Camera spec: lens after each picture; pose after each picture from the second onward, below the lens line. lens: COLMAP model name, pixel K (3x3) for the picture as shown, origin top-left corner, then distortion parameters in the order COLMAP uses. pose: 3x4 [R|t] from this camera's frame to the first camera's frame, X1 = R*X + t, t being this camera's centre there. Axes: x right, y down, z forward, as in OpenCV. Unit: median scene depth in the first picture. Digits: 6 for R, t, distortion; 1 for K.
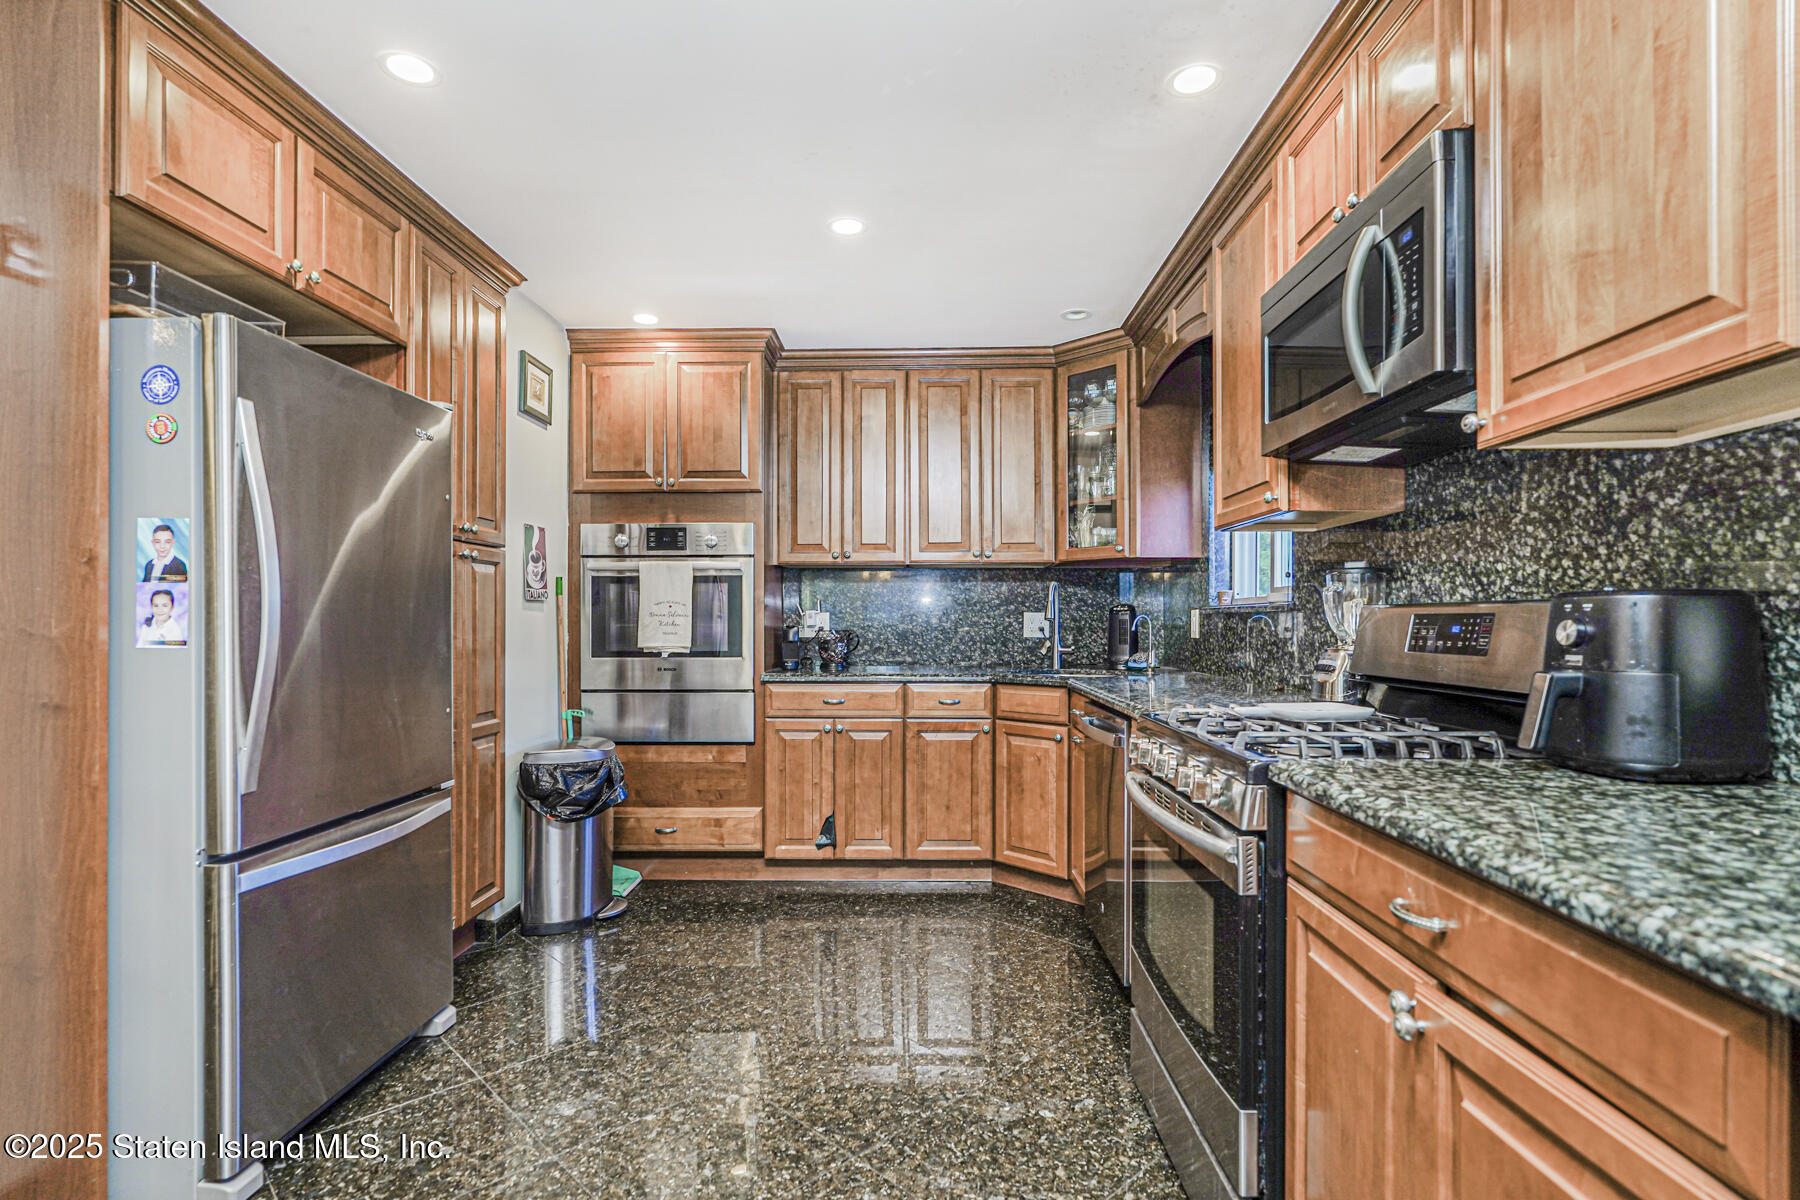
lens RADIAL K [[892.3, 0, 895.4], [0, 892.3, 623.0], [0, 0, 1]] dist [-0.002276, 0.000592]
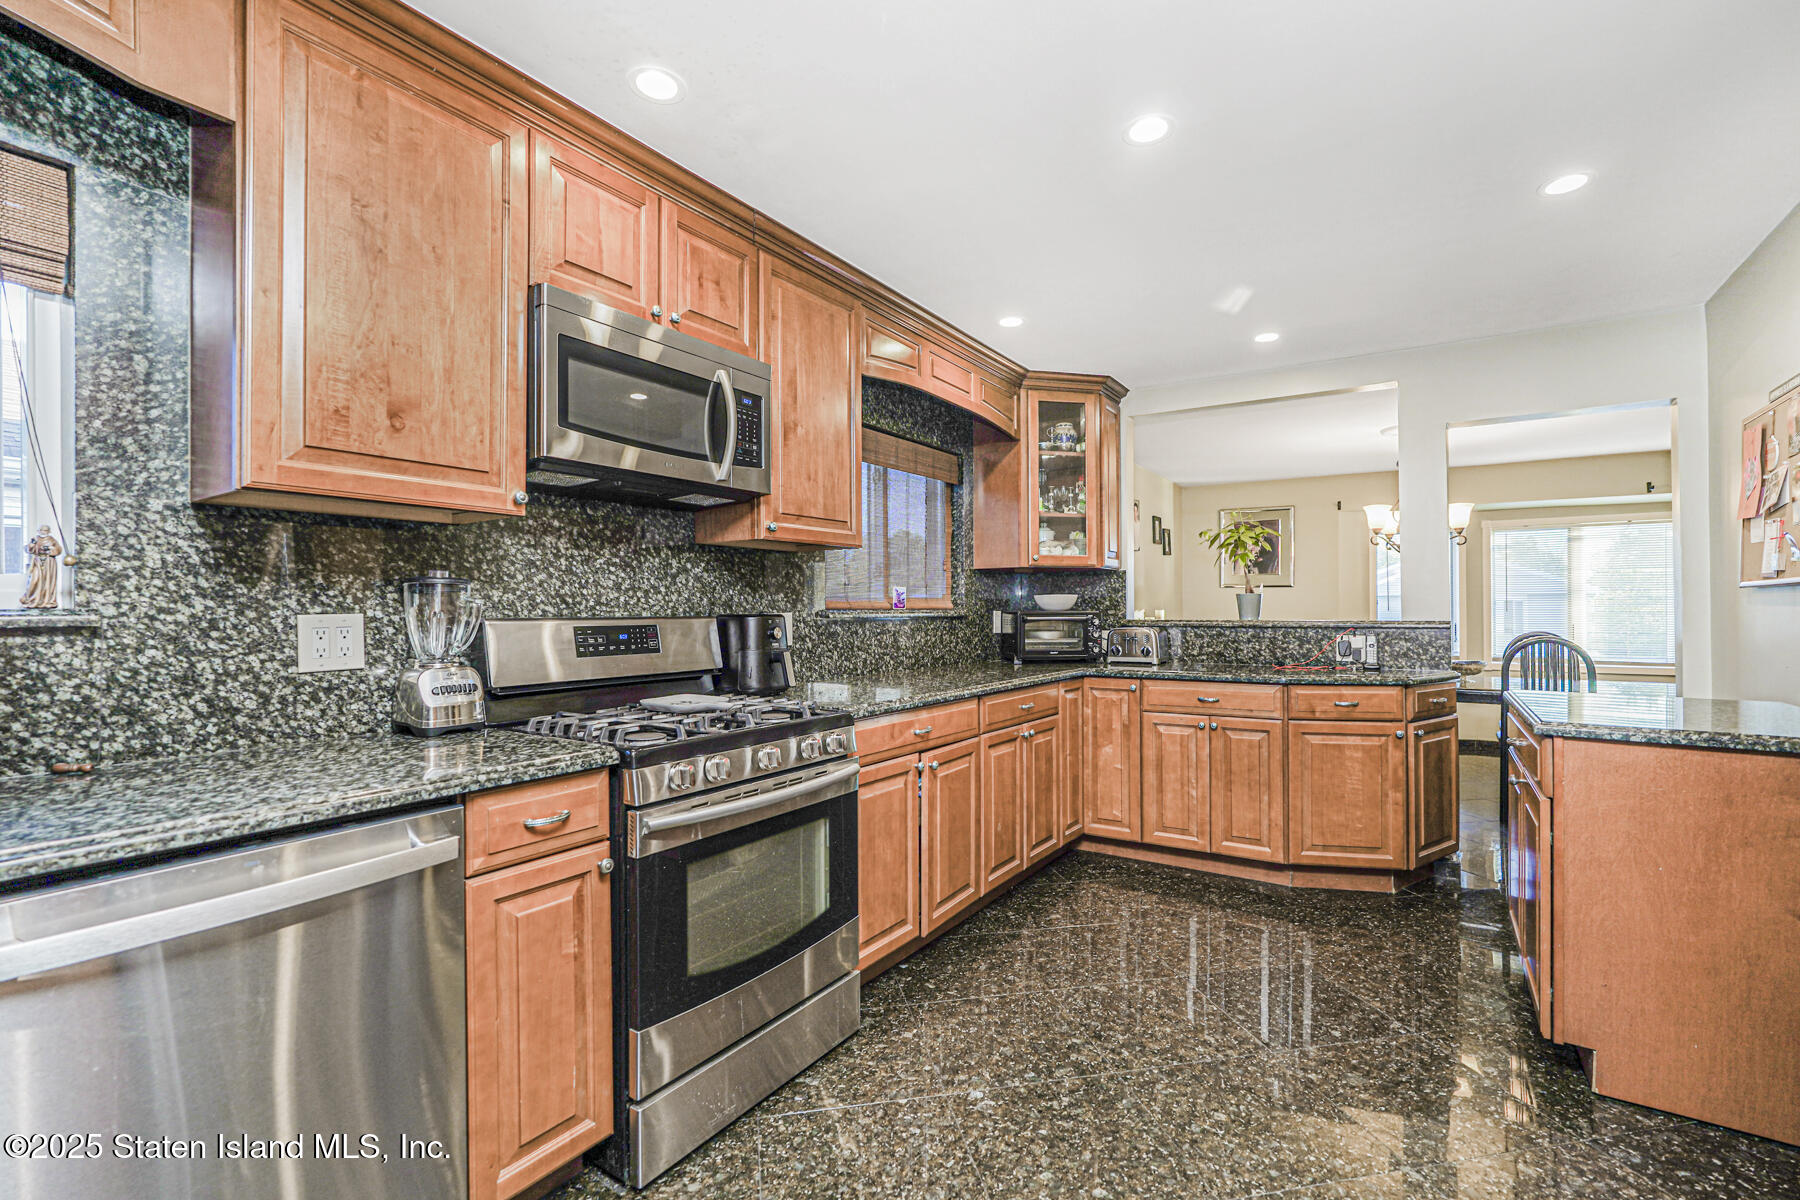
lens RADIAL K [[812.5, 0, 898.4], [0, 812.5, 608.5], [0, 0, 1]] dist [-0.029079, 0.020345]
pose [[-0.852447, 0.006562, 0.522773, -0.341386], [0.006981, 0.999975, -0.001169, -0.027844], [-0.522768, 0.002653, -0.852471, 1.580622]]
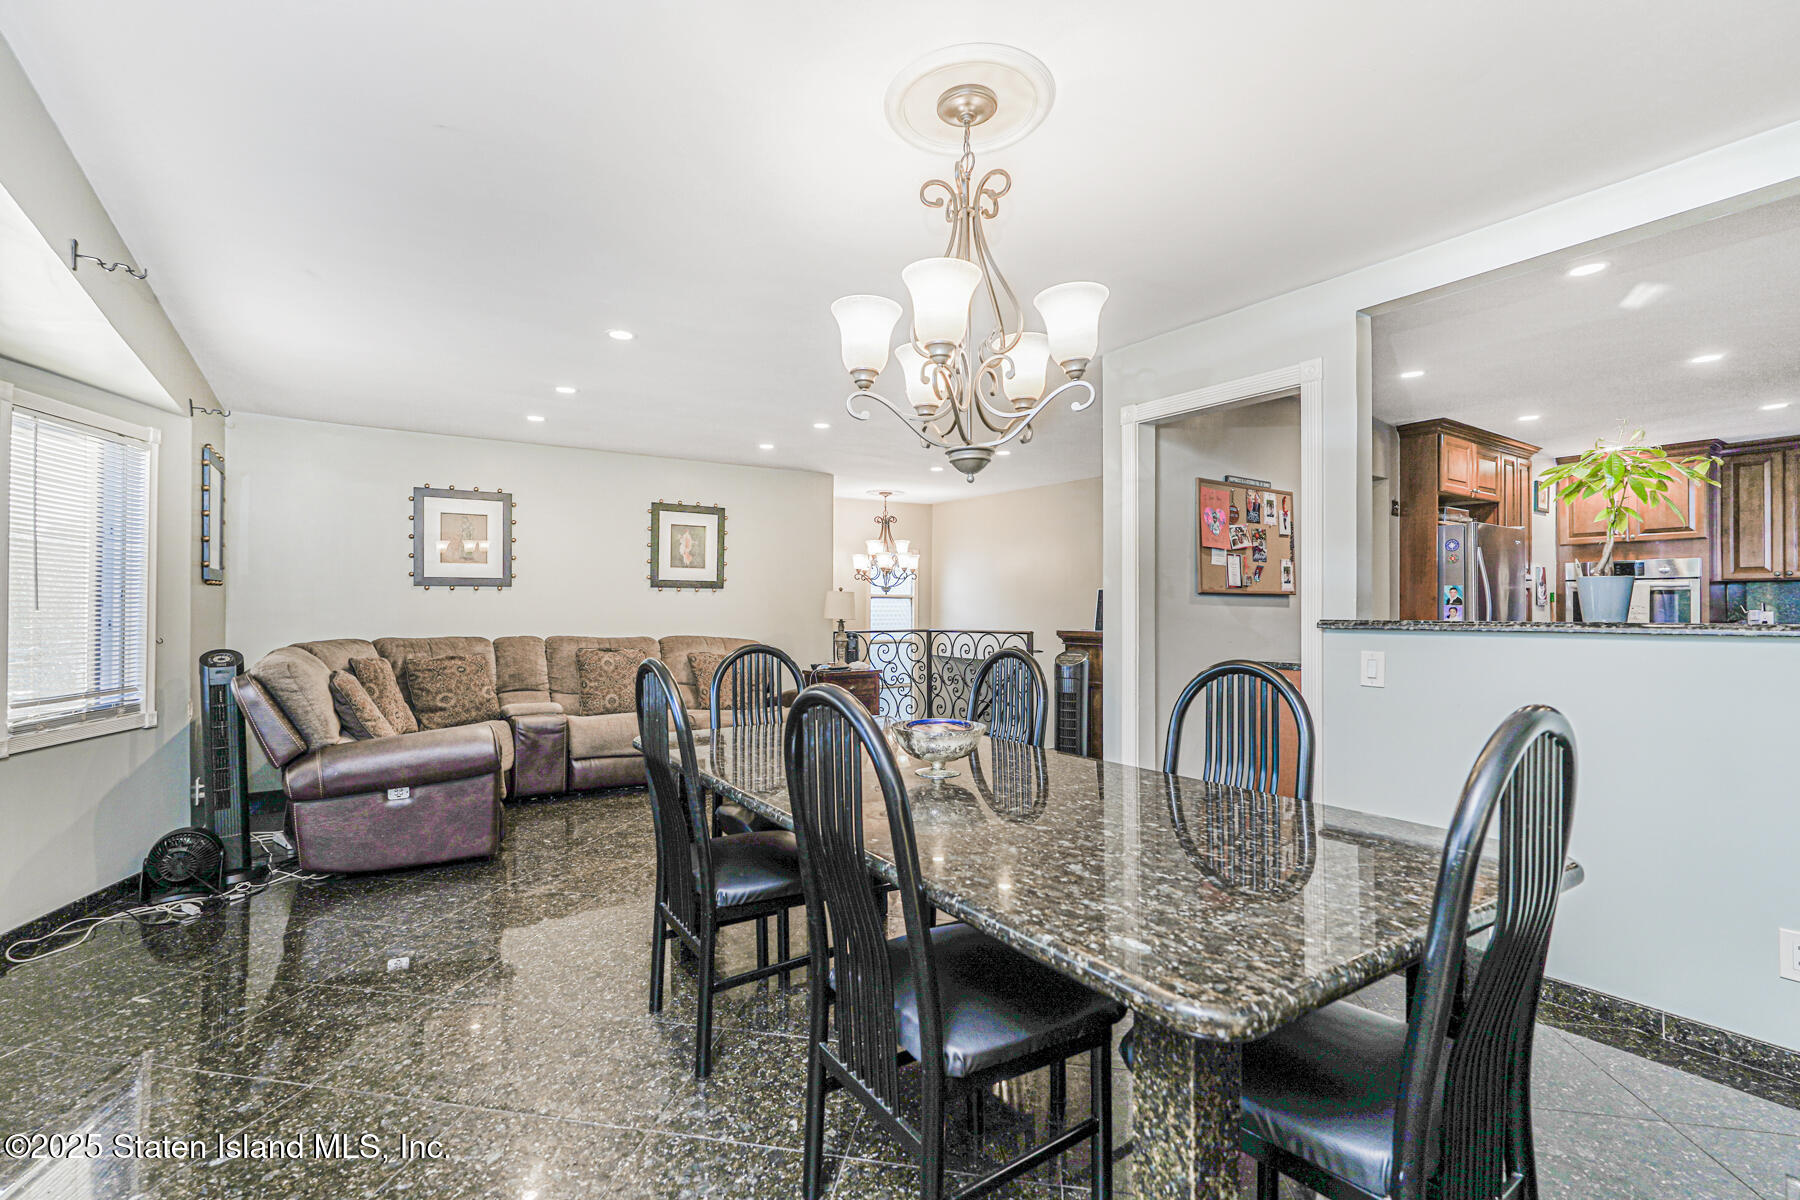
lens RADIAL K [[812.5, 0, 898.4], [0, 812.5, 608.5], [0, 0, 1]] dist [-0.029079, 0.020345]
pose [[0.596877, -0.003040, -0.802327, 0.279250], [-0.002829, 0.999979, -0.005893, -0.007640], [0.802327, 0.005787, 0.596856, -1.982775]]
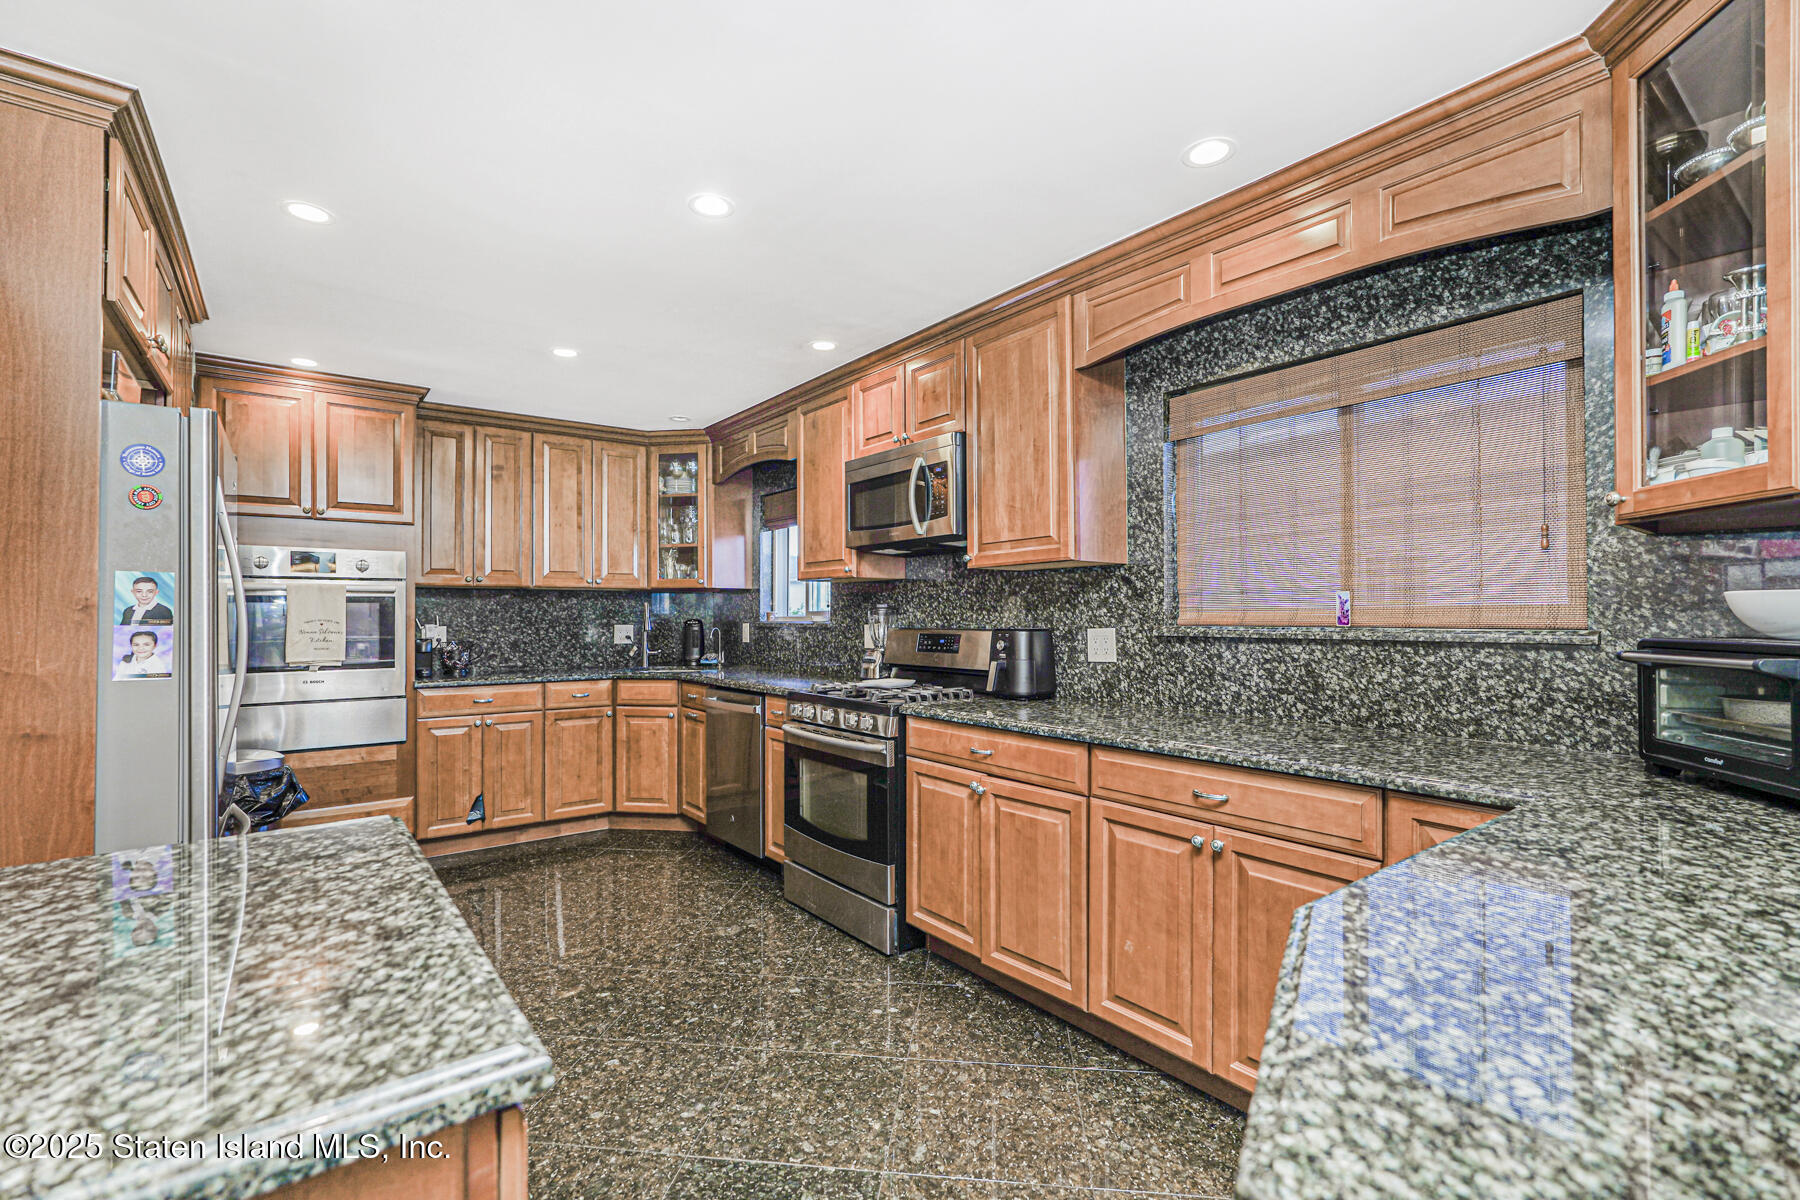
lens RADIAL K [[812.5, 0, 898.4], [0, 812.5, 608.5], [0, 0, 1]] dist [-0.029079, 0.020345]
pose [[0.778693, 0.004365, 0.627389, -0.582352], [0.003683, 0.999927, -0.011528, -0.042481], [-0.627394, 0.011287, 0.778620, -0.393031]]
